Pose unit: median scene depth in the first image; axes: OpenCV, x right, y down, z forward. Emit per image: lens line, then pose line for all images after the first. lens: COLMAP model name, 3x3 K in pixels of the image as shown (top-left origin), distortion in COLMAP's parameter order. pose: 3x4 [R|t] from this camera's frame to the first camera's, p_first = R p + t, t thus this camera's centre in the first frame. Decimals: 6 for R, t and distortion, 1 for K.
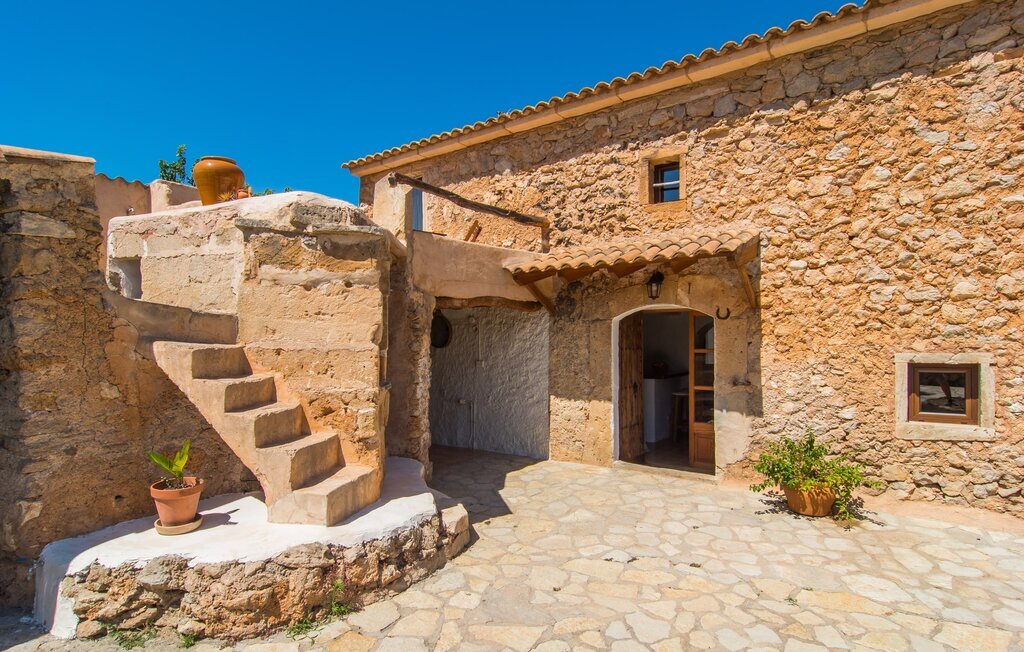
lens RADIAL K [[551.3, 0, 513.1], [0, 551.3, 345.1], [0, 0, 1]] dist [-0.002066, 0.001547]
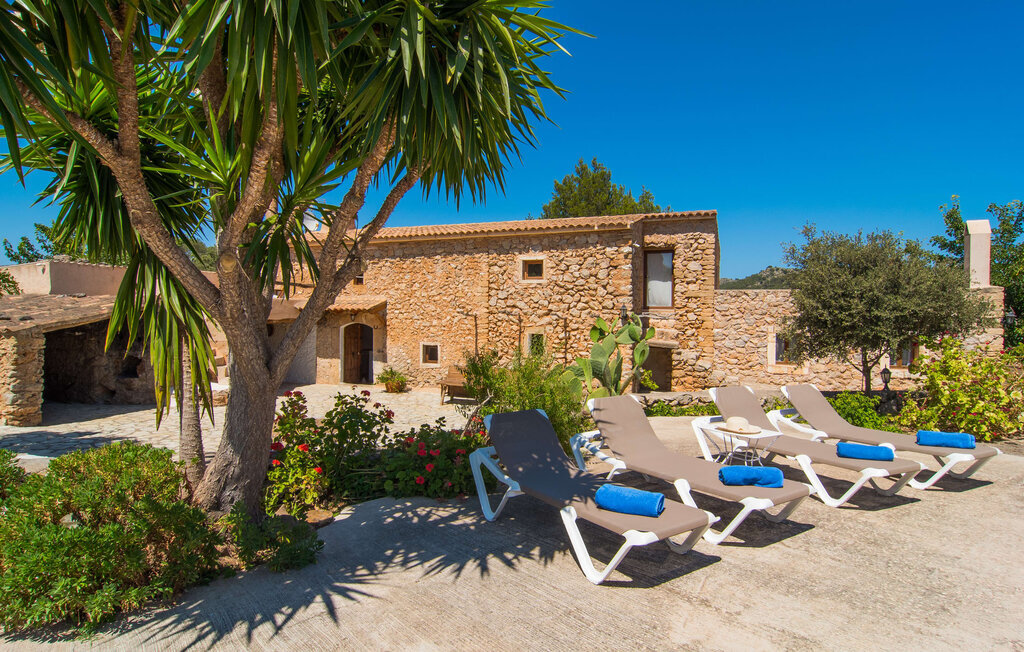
lens RADIAL K [[548.1, 0, 511.6], [0, 548.1, 319.8], [0, 0, 1]] dist [-0.003467, 0.003766]
pose [[0.961832, 0.015738, 0.273187, 0.322570], [-0.014850, 0.999876, -0.005316, -0.102887], [-0.273236, 0.001056, 0.961946, -2.170911]]
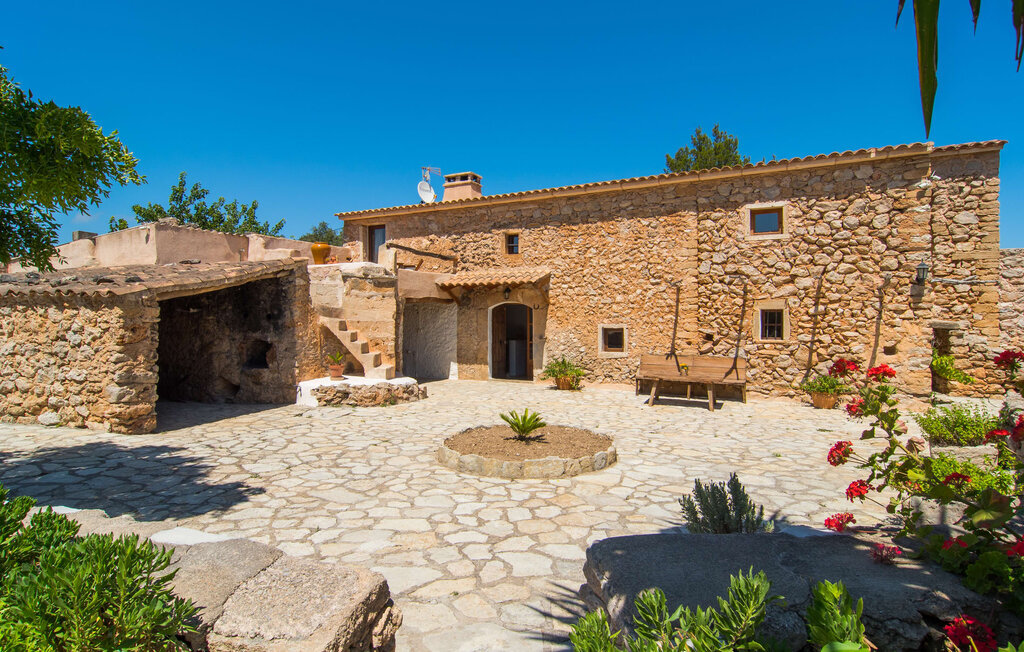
lens RADIAL K [[548.1, 0, 511.6], [0, 548.1, 319.8], [0, 0, 1]] dist [-0.003467, 0.003766]
pose [[0.984888, 0.004284, 0.173137, -0.114917], [-0.002964, 0.999965, -0.007884, 0.015139], [-0.173165, 0.007252, 0.984866, -1.331809]]
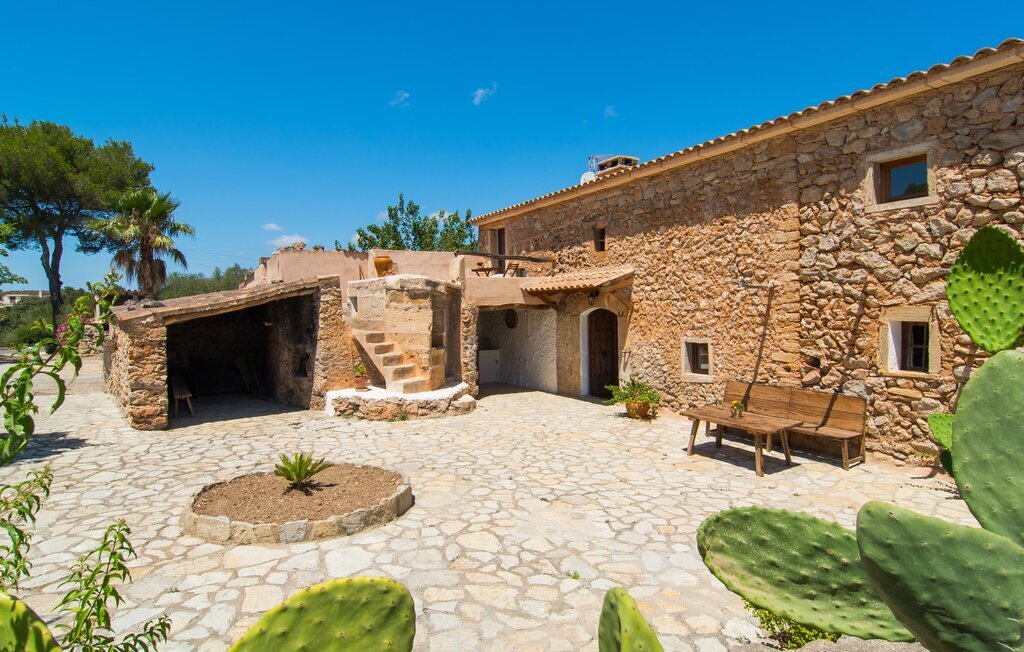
lens RADIAL K [[564.4, 0, 511.4], [0, 564.4, 319.2], [0, 0, 1]] dist [0.001076, 0.001141]
pose [[0.922016, 0.002533, -0.387145, 0.886138], [0.001080, 0.999958, 0.009116, -0.064888], [0.387151, -0.008823, 0.921974, -1.014249]]
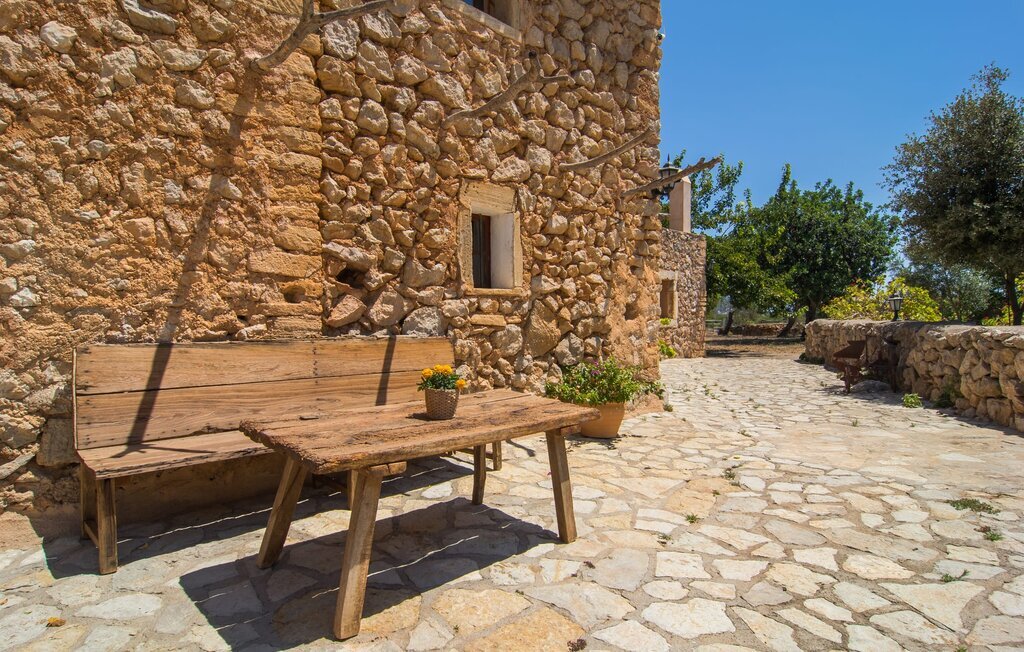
lens RADIAL K [[542.8, 0, 507.2], [0, 542.8, 322.3], [0, 0, 1]] dist [-0.027766, -0.000052]
pose [[0.154063, -0.004075, 0.988053, 0.434834], [0.009785, 0.999949, 0.002598, 0.122065], [-0.988013, 0.009268, 0.154095, 0.421726]]
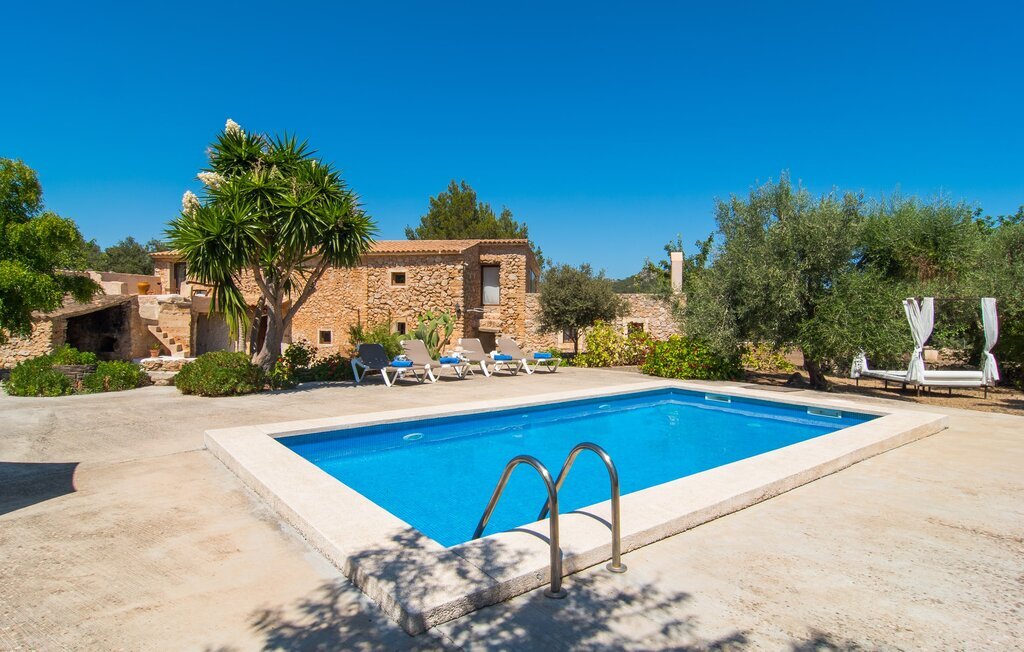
lens RADIAL K [[550.4, 0, 512.6], [0, 550.4, 322.1], [0, 0, 1]] dist [-0.003015, 0.000570]
pose [[0.889161, 0.012721, 0.457418, 0.052624], [-0.013903, 0.999903, -0.000783, -0.056556], [-0.457383, -0.005663, 0.889252, -3.632041]]
